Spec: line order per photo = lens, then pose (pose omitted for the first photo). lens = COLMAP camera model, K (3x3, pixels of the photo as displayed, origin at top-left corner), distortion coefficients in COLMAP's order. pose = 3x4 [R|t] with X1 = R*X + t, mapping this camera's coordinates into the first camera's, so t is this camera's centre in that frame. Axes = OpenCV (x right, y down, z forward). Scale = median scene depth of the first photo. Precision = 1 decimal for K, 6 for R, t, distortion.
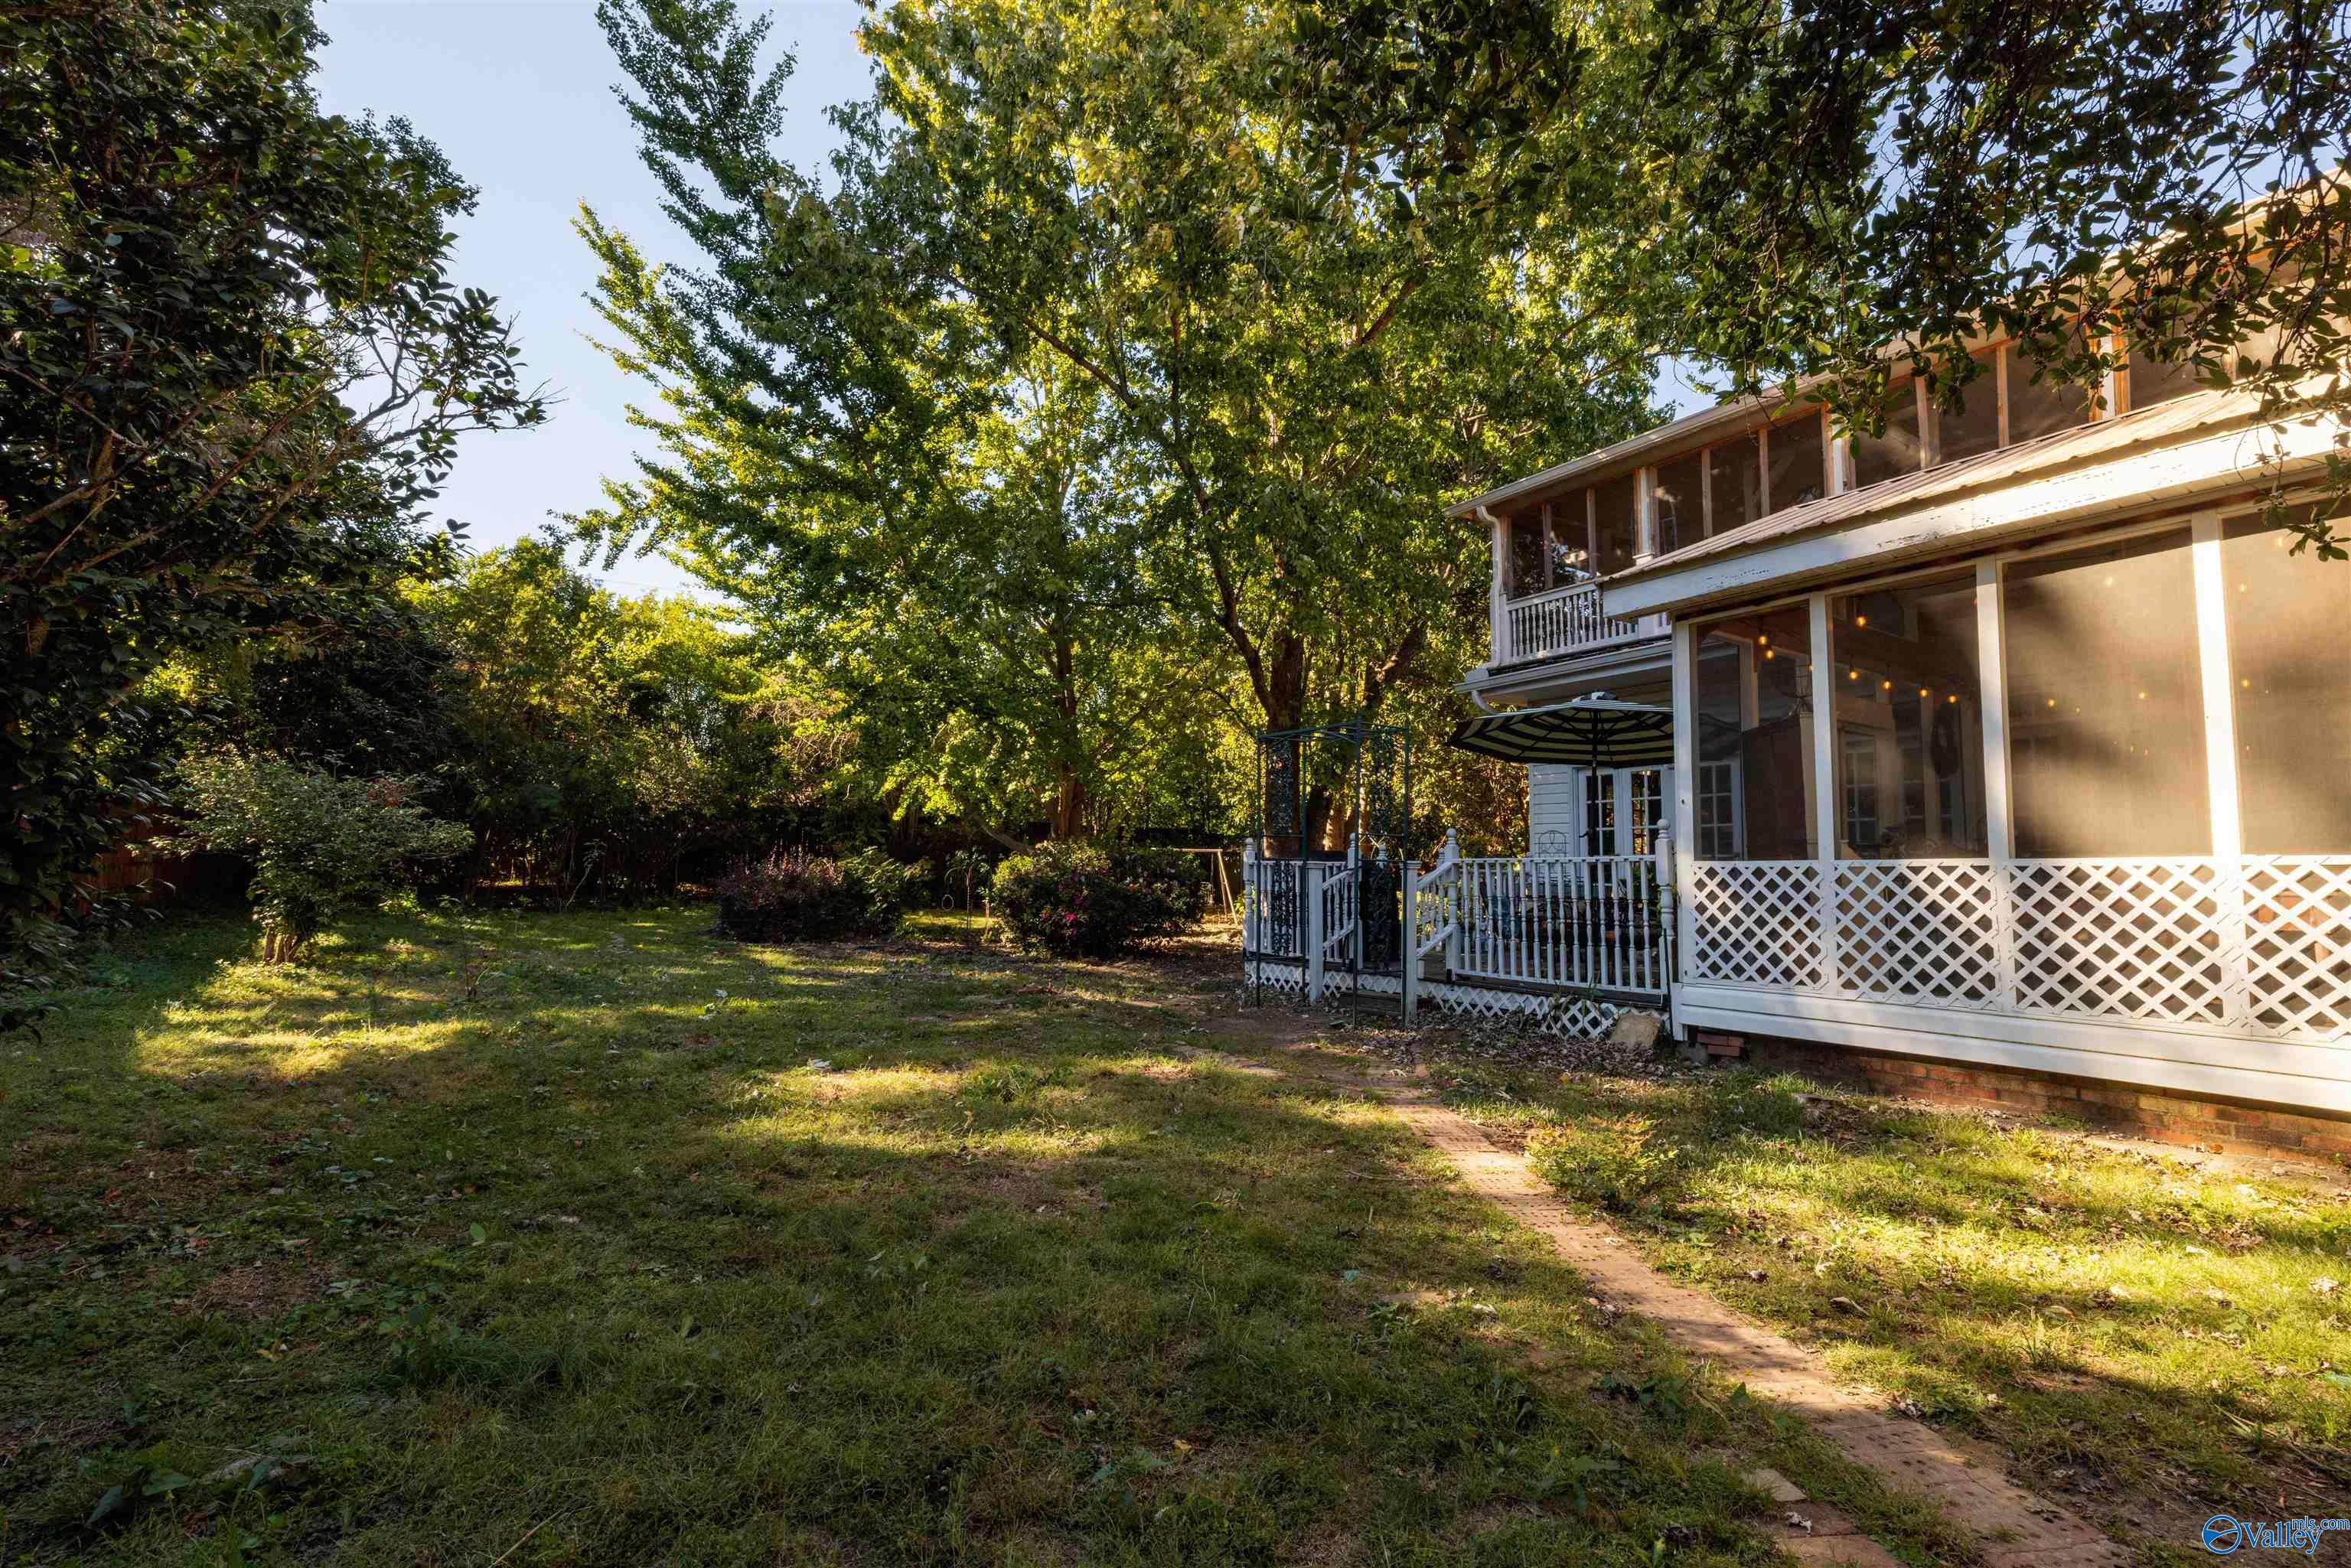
lens RADIAL K [[995.0, 0, 1173.6], [0, 995.0, 789.7], [0, 0, 1]] dist [0.001871, 0.000551]
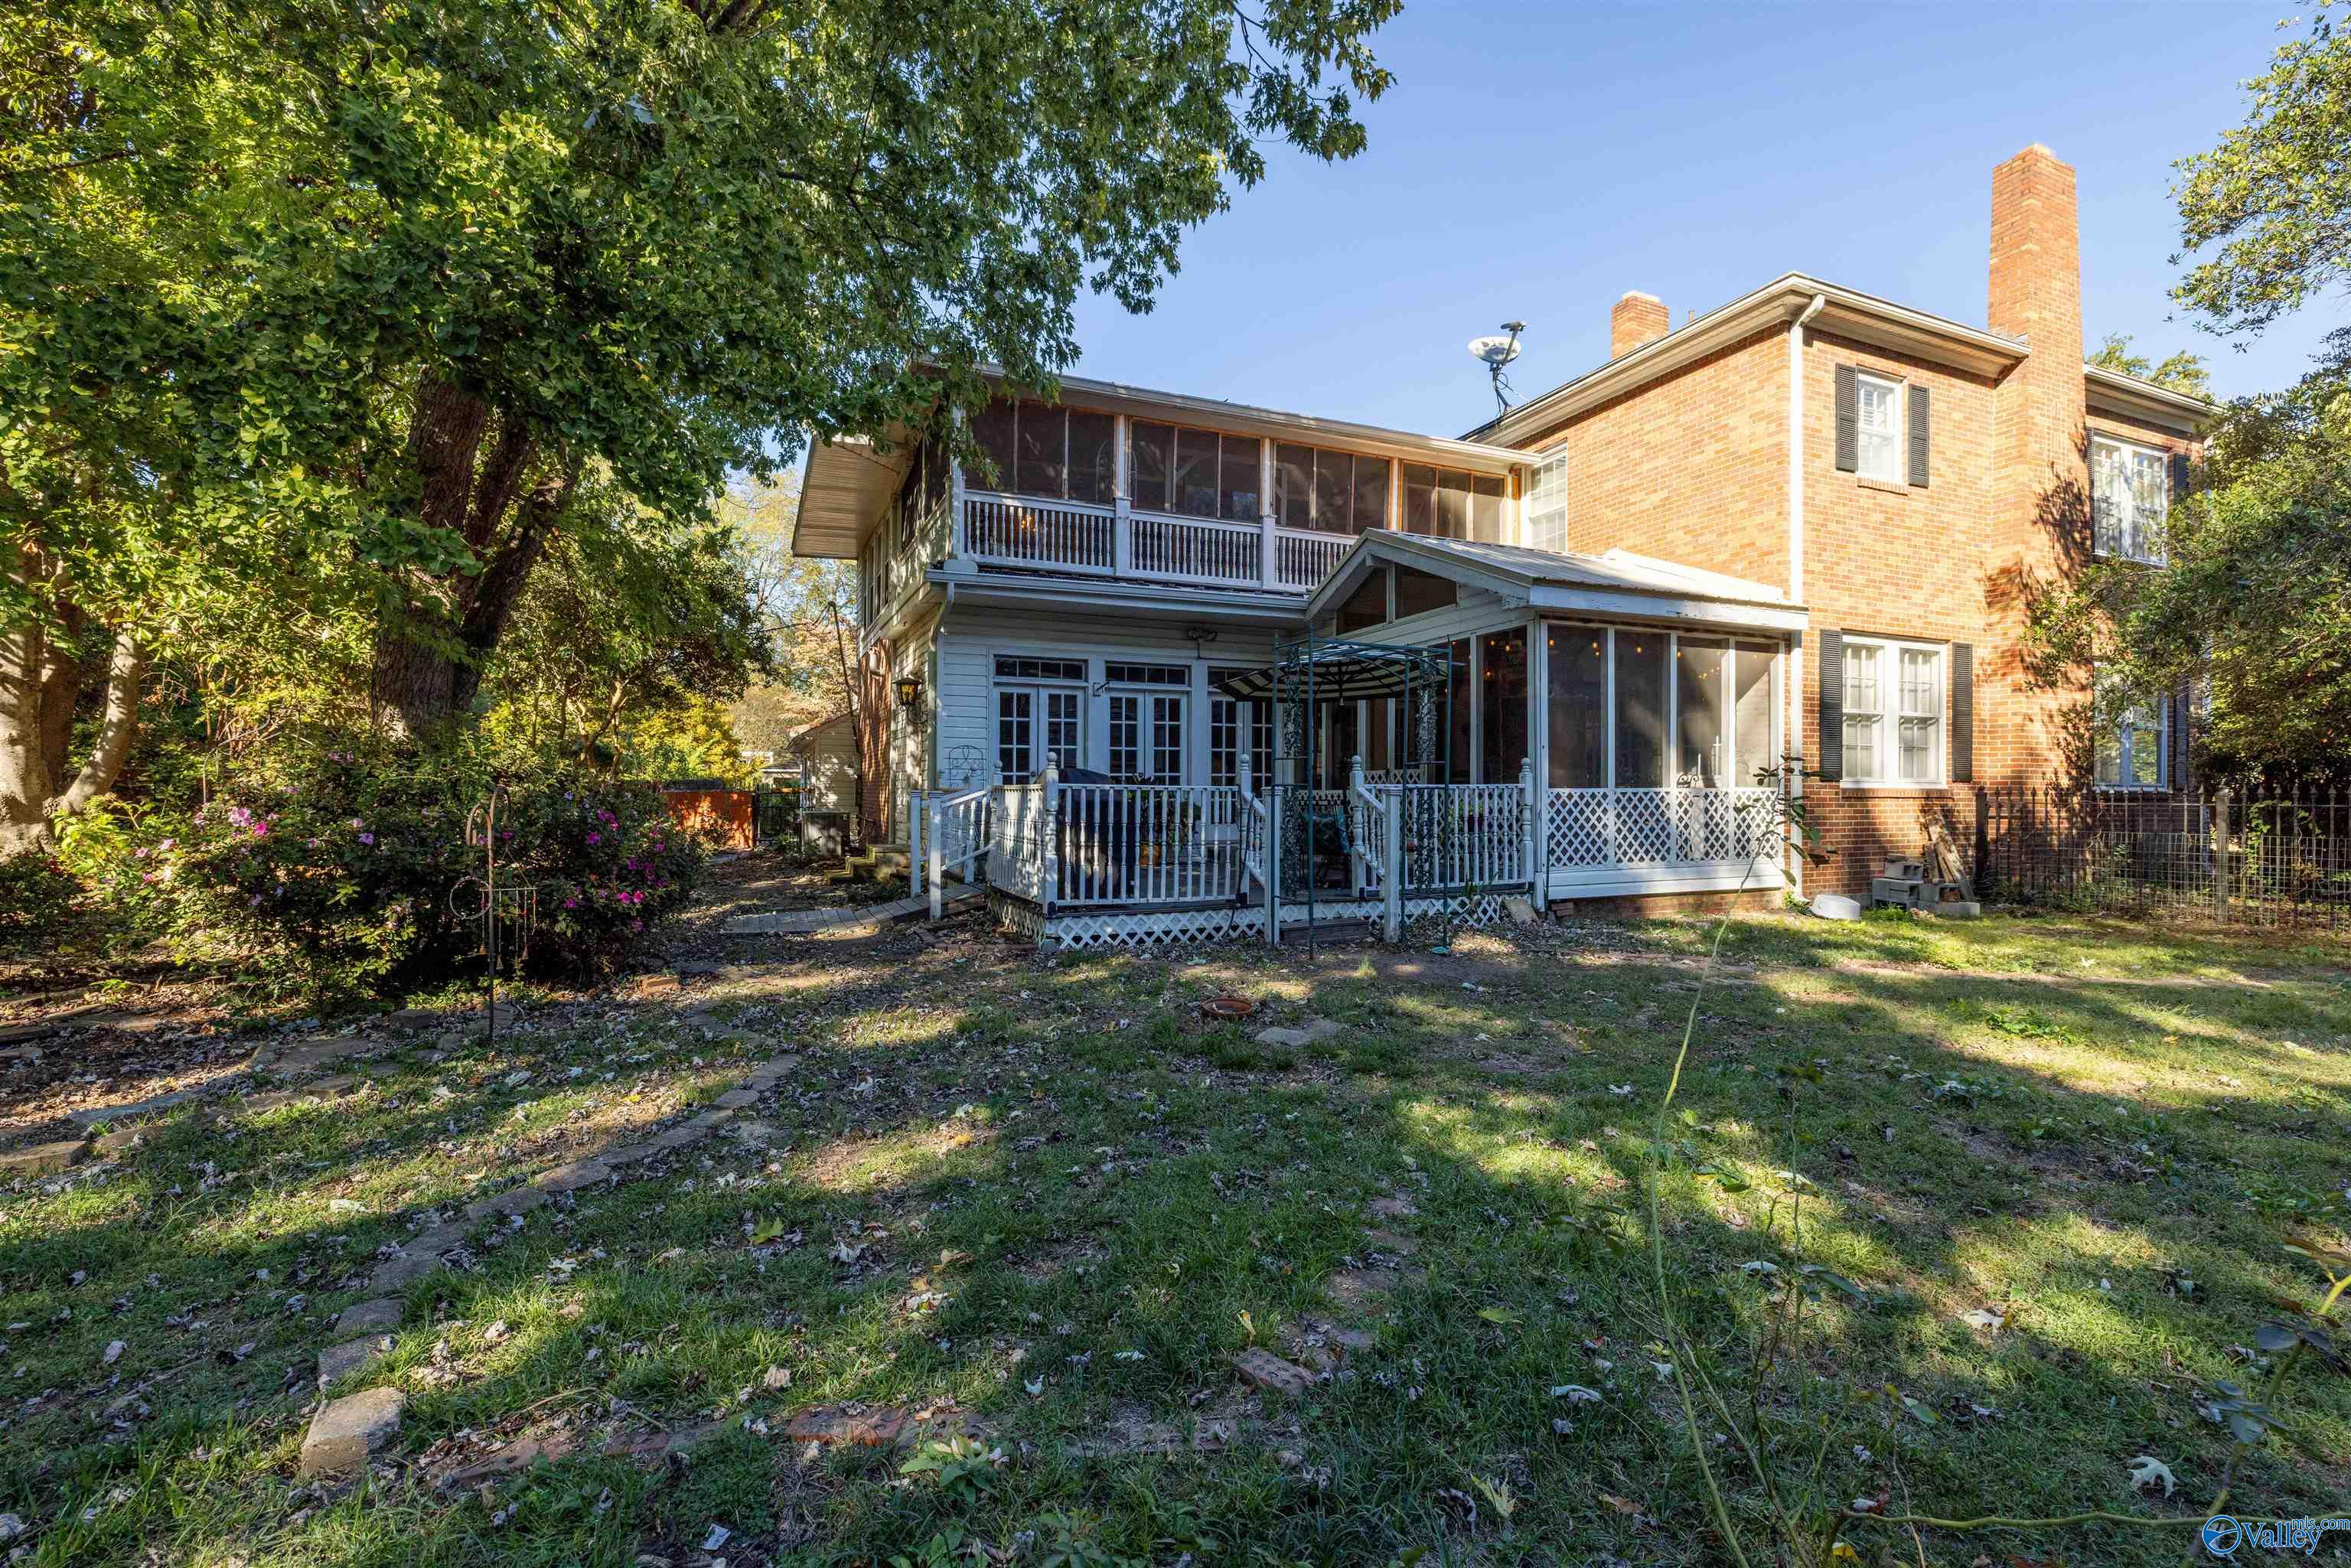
lens RADIAL K [[995.0, 0, 1176.1], [0, 995.0, 778.6], [0, 0, 1]] dist [0.001871, 0.000551]
pose [[0.182953, -0.007973, 0.983089, -1.028974], [-0.081798, 0.996376, 0.023303, 0.068899], [-0.979713, -0.084678, 0.181638, 1.291176]]
